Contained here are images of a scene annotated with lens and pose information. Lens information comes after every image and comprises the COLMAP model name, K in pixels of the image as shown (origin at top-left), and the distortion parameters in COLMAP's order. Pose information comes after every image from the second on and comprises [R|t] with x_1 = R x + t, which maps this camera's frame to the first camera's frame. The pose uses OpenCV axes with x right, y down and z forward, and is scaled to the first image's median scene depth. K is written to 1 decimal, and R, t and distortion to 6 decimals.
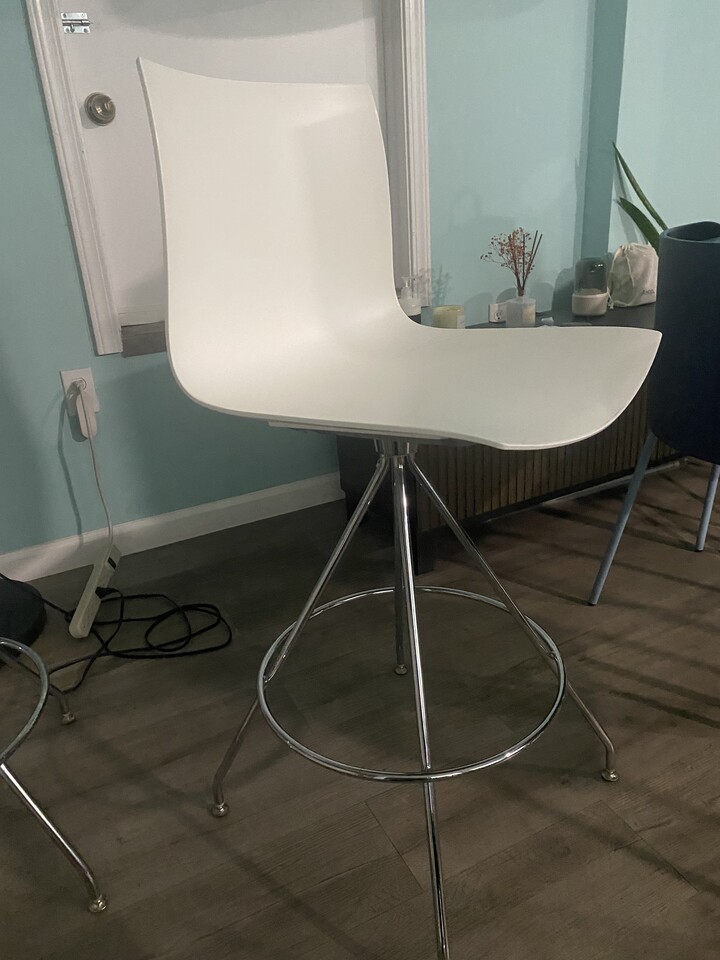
lens RADIAL K [[759.9, 0, 380.0], [0, 759.9, 480.3], [0, 0, 1]] dist [-0.007484, -0.007024]
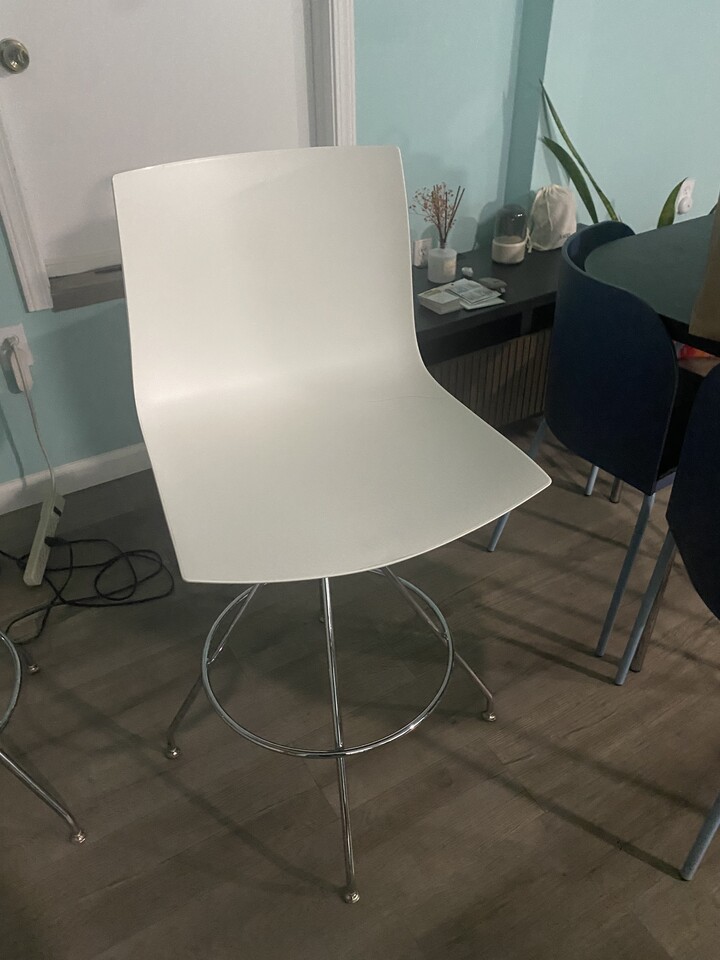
lens RADIAL K [[759.9, 0, 380.0], [0, 759.9, 480.3], [0, 0, 1]] dist [-0.007484, -0.007024]
pose [[0.996023, -0.000845, 0.089091, 0.008794], [-0.017930, 0.977596, 0.209724, -0.179499], [-0.087272, -0.210487, 0.973693, -0.088192]]
